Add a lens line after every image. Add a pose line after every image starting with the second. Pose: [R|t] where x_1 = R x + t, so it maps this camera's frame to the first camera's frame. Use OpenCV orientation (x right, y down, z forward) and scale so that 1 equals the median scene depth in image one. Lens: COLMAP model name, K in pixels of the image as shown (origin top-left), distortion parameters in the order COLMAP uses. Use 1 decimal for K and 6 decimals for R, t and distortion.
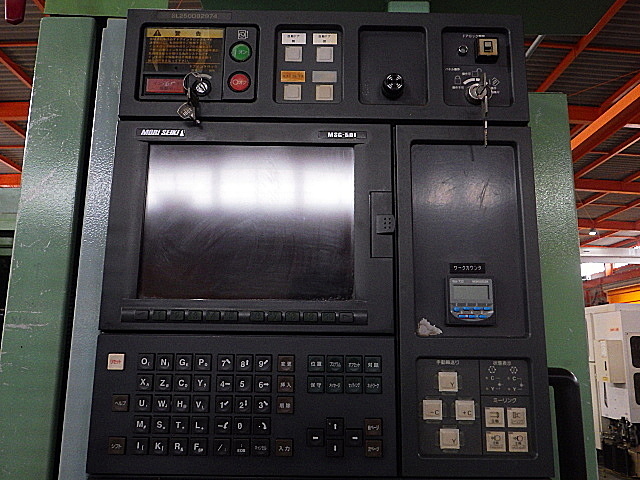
lens RADIAL K [[532.3, 0, 320.0], [0, 532.3, 240.0], [0, 0, 1]] dist [-0.003764, -0.010719]
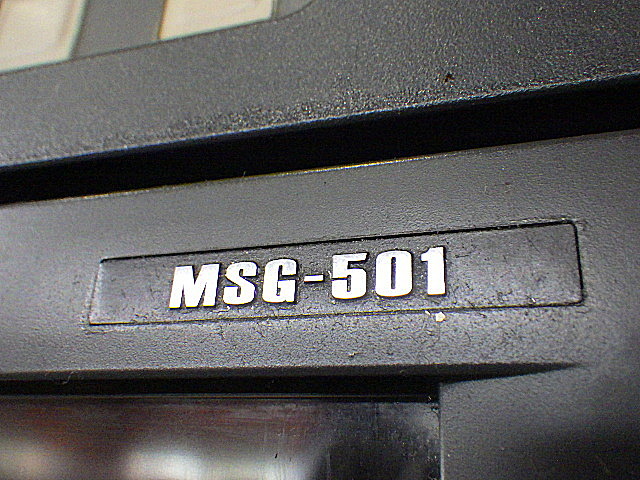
lens RADIAL K [[633.2, 0, 320.0], [0, 633.2, 240.0], [0, 0, 1]] dist [-0.000052, -0.000082]
pose [[0.947953, -0.090616, -0.305243, 0.085649], [0.019968, 0.973681, -0.227038, -0.193157], [0.317783, 0.209127, 0.924814, 0.967827]]
